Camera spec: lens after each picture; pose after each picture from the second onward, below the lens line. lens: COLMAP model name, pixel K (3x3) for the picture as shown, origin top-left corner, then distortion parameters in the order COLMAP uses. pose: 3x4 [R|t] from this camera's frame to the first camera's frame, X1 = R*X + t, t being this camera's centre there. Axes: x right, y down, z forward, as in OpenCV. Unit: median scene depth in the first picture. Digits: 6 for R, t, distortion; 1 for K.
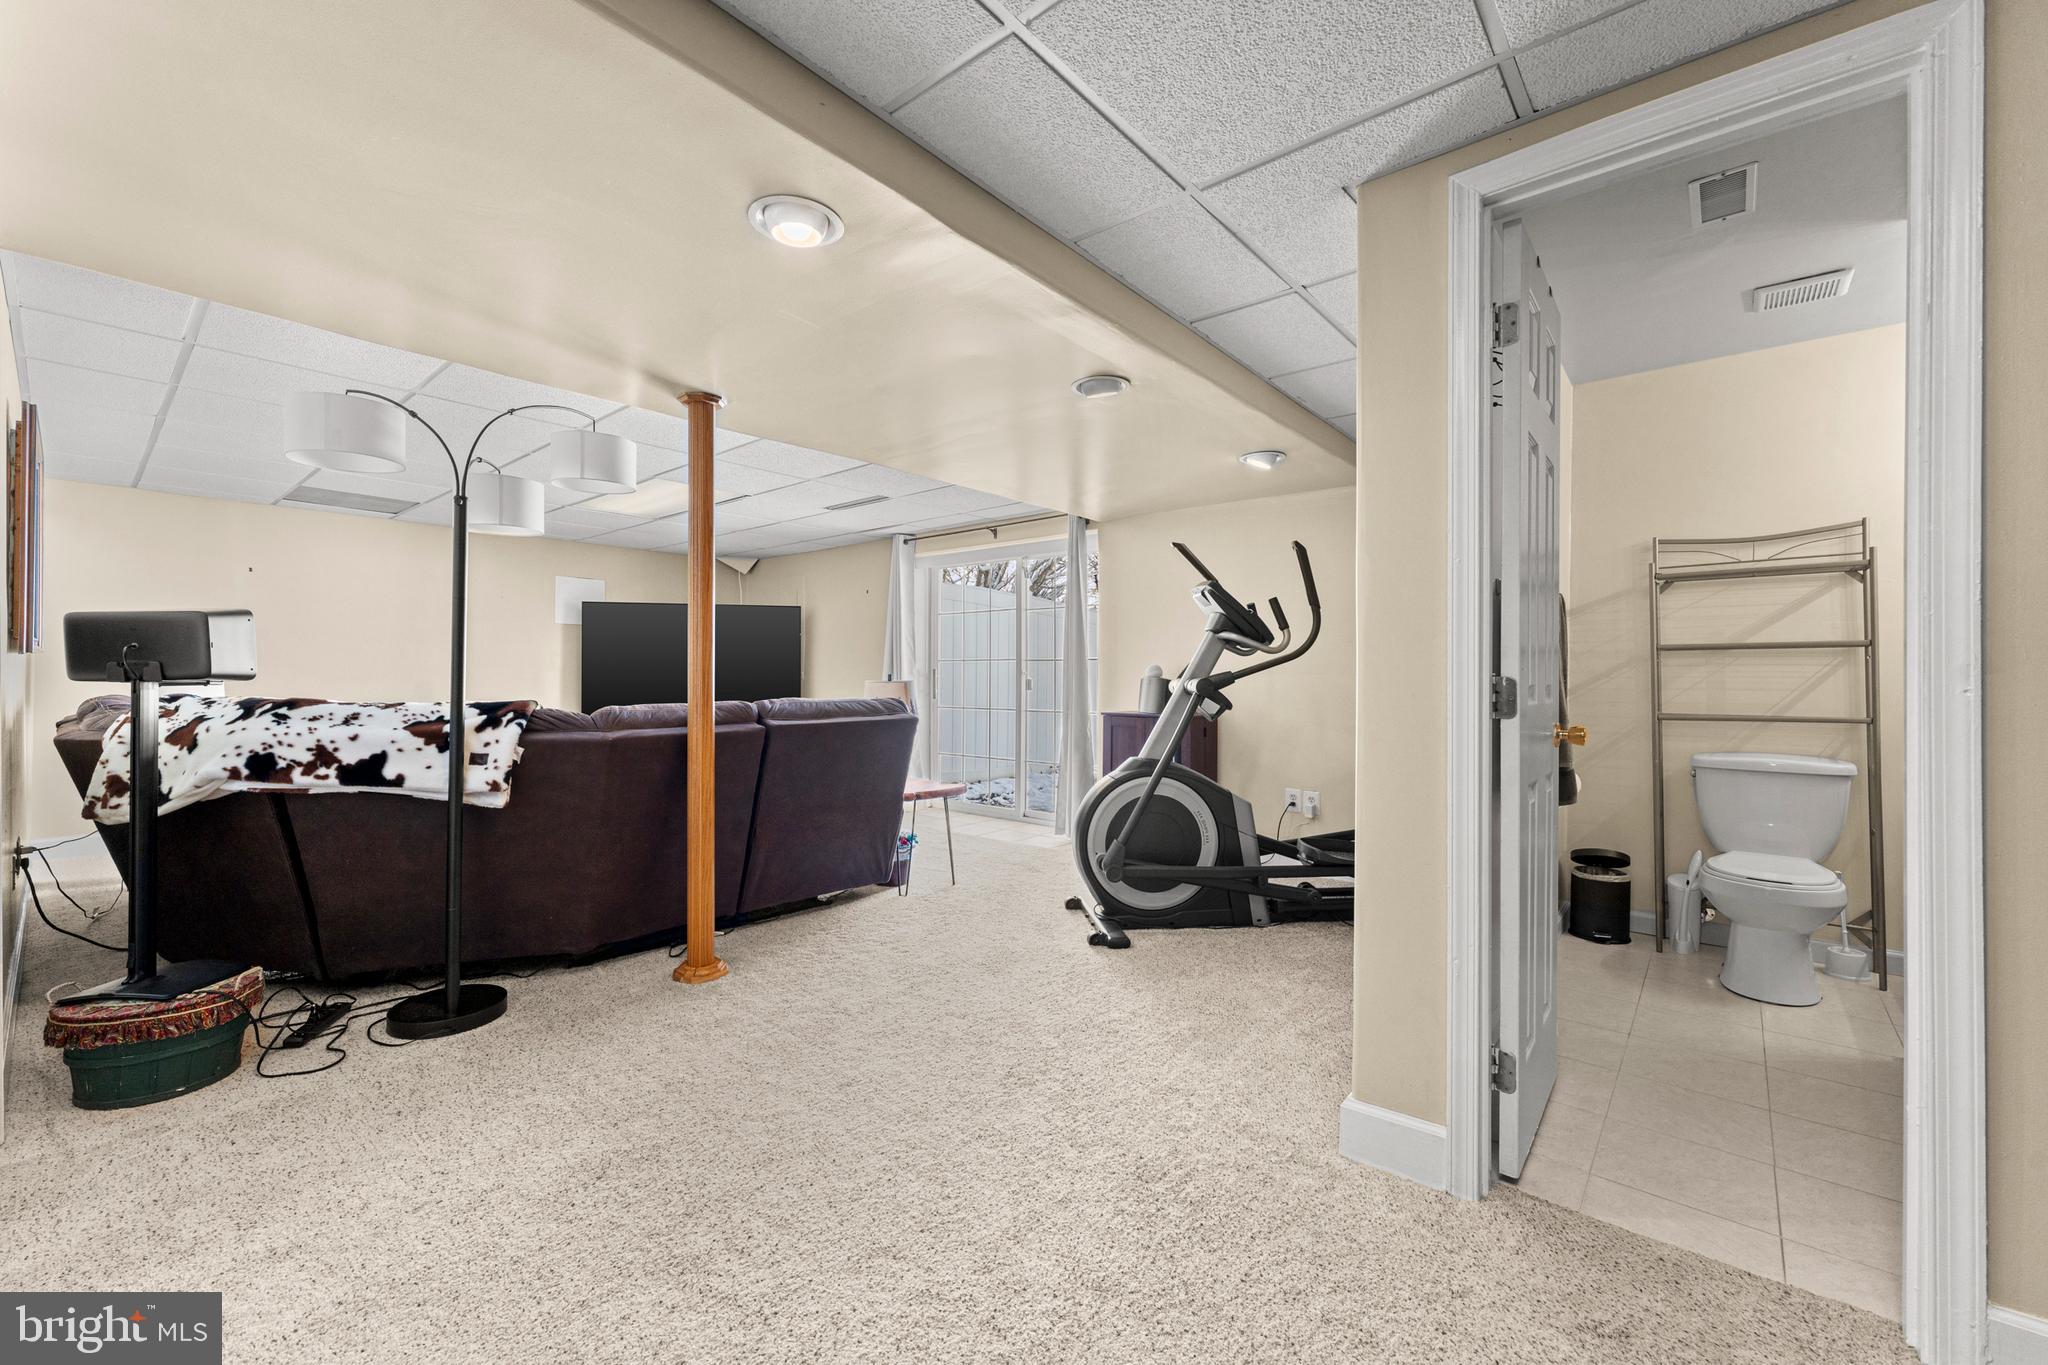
lens RADIAL K [[813.5, 0, 1021.9], [0, 813.5, 673.6], [0, 0, 1]] dist [0.000432, -0.000006]
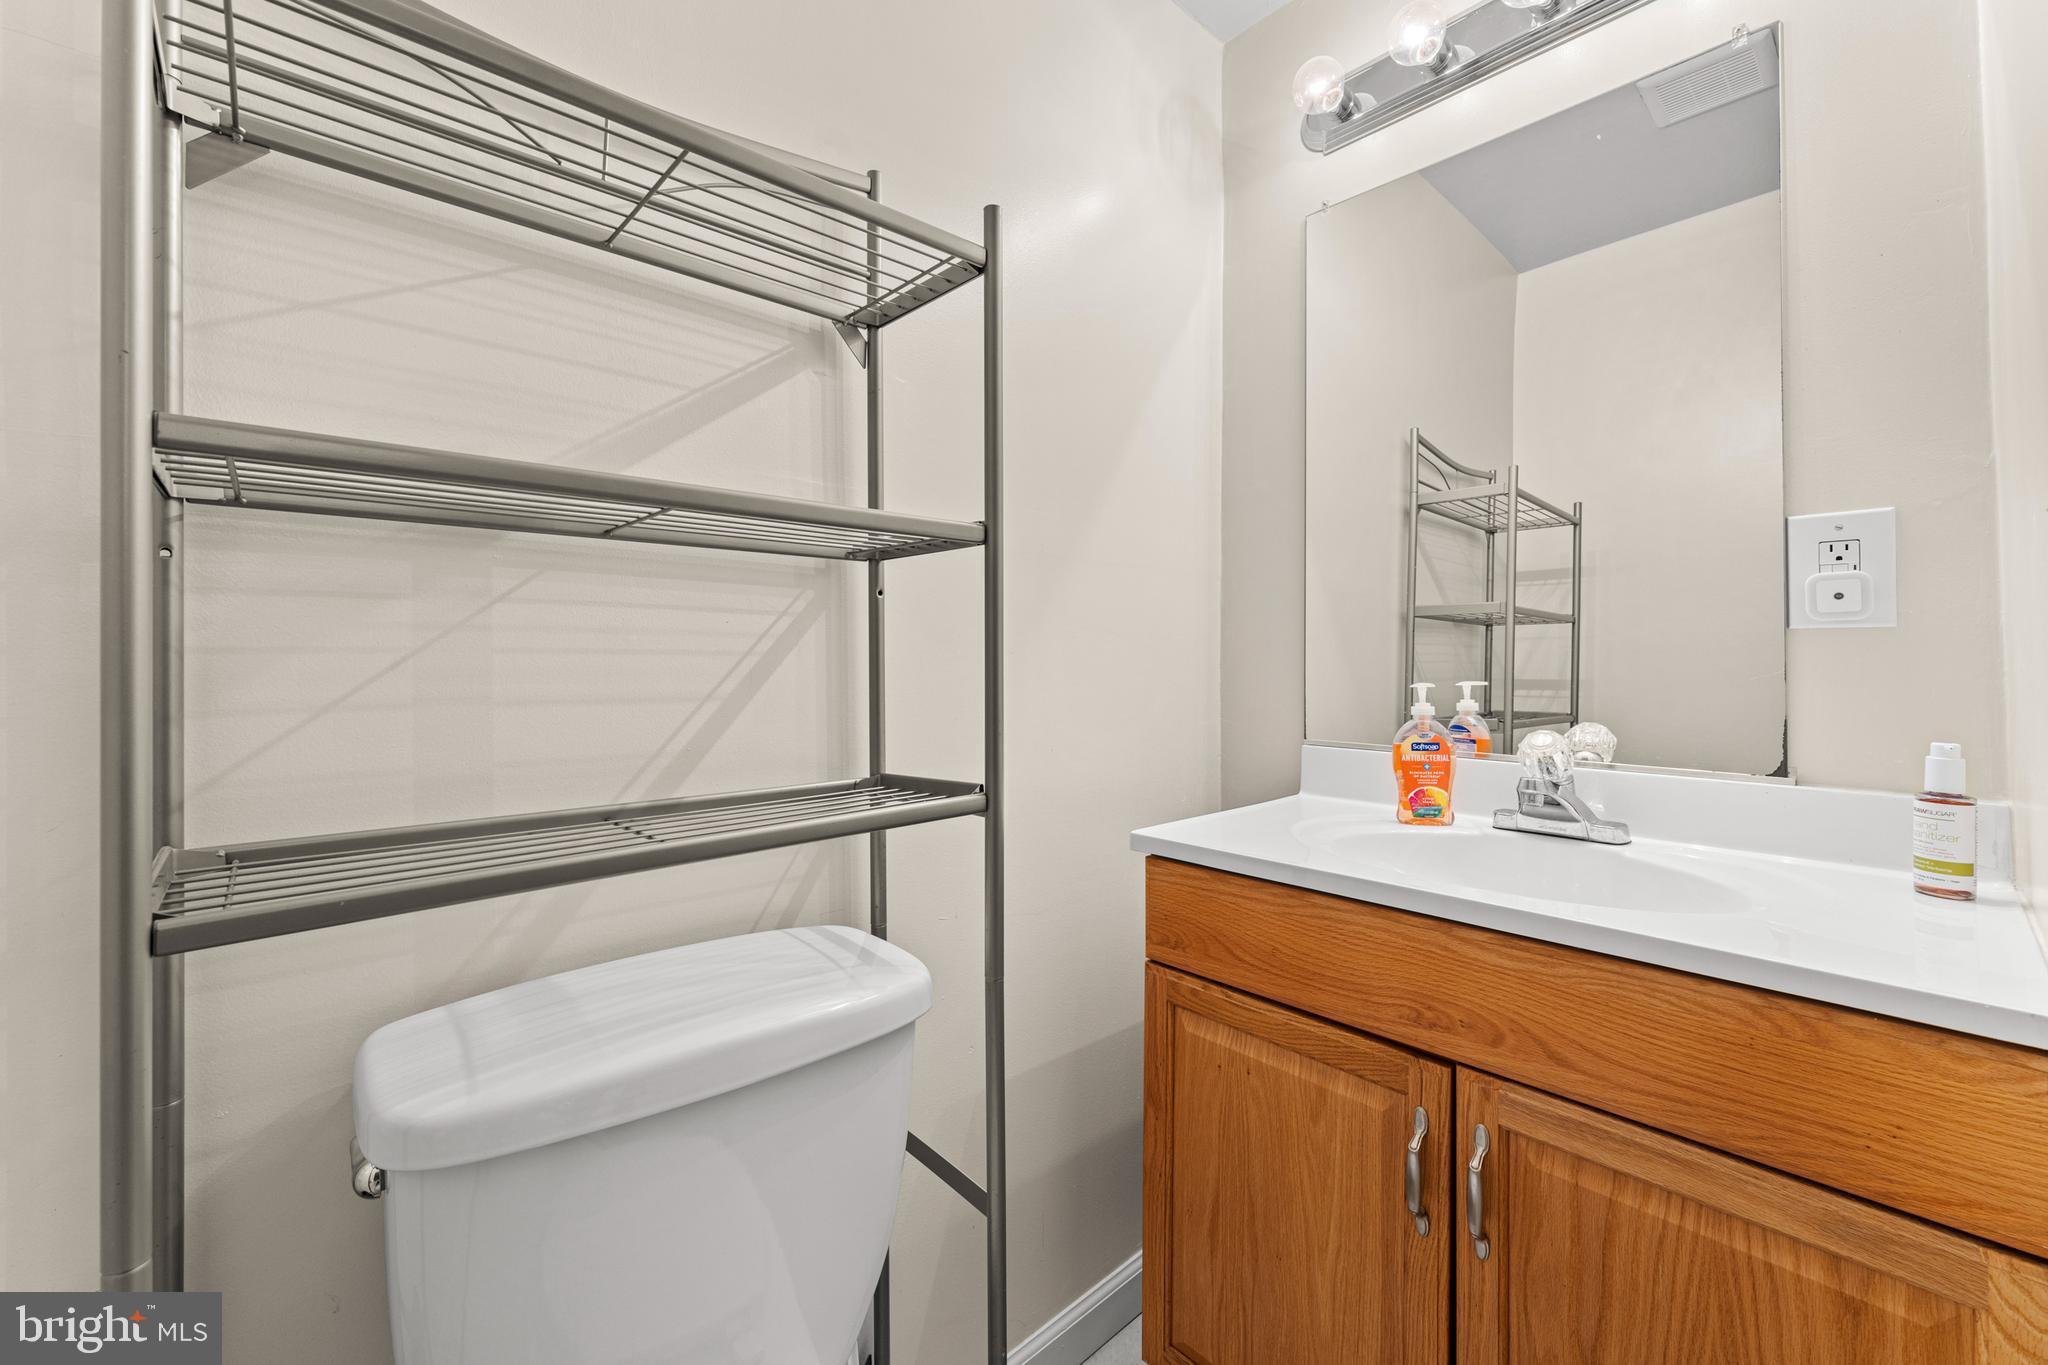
lens RADIAL K [[813.5, 0, 984.2], [0, 813.5, 646.2], [0, 0, 1]] dist [0.000432, -0.000006]
pose [[0.126503, 0.009544, 0.991920, 0.653816], [-0.012816, 0.999886, -0.007986, 0.002908], [-0.991883, -0.011702, 0.126611, 0.832408]]
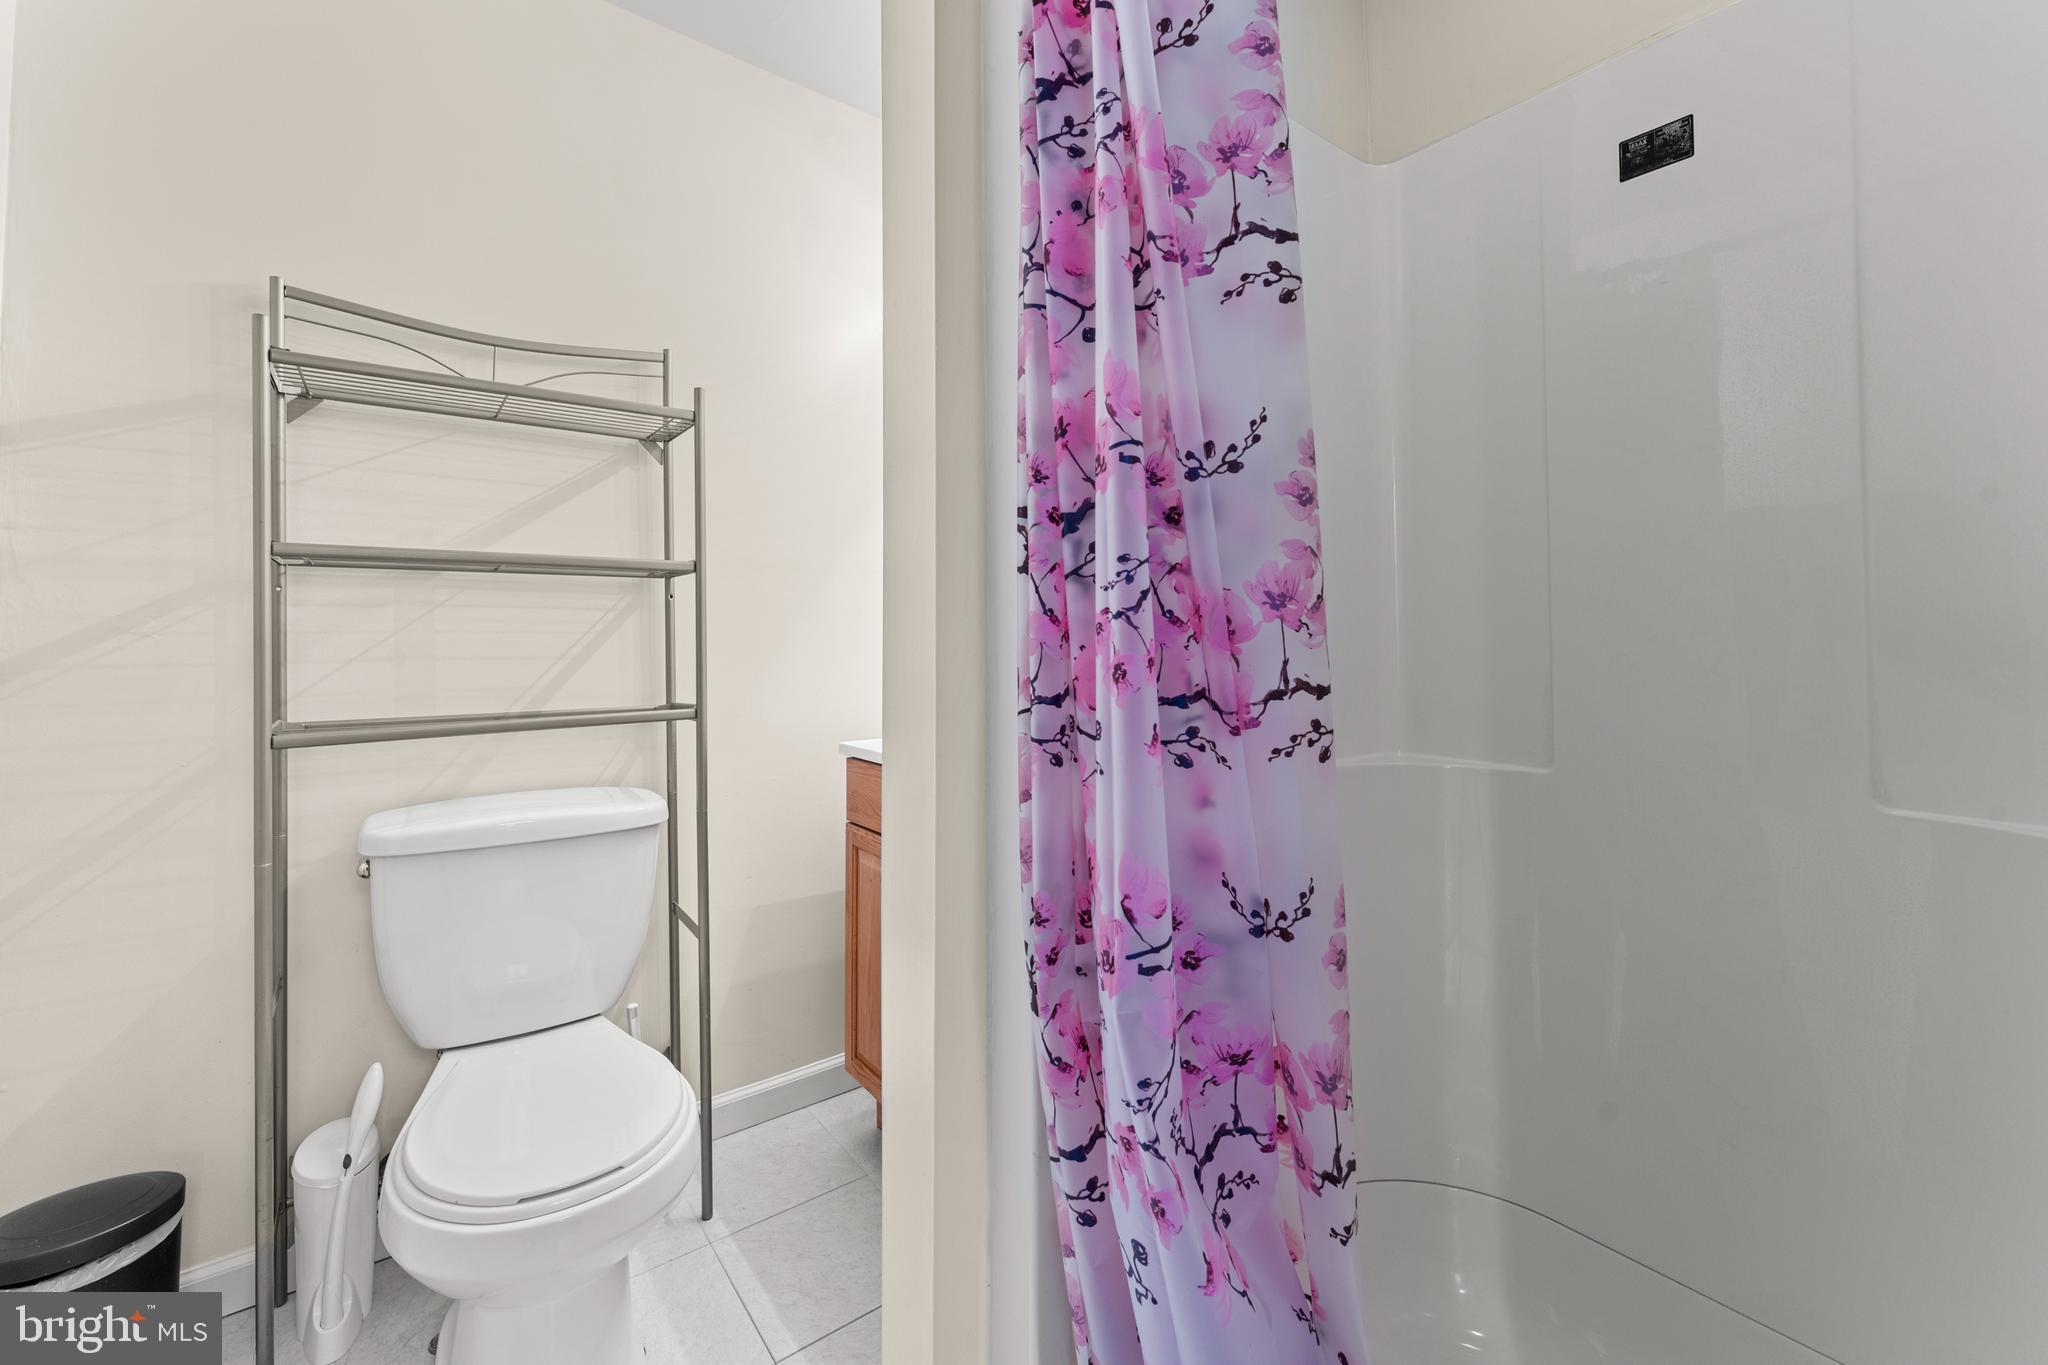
lens RADIAL K [[813.5, 0, 991.7], [0, 813.5, 624.6], [0, 0, 1]] dist [0.000432, -0.000006]
pose [[0.207683, 0.008065, 0.978163, 0.487857], [-0.009454, 0.999936, -0.006237, 0.000041], [-0.978151, -0.007953, 0.207746, 0.604791]]
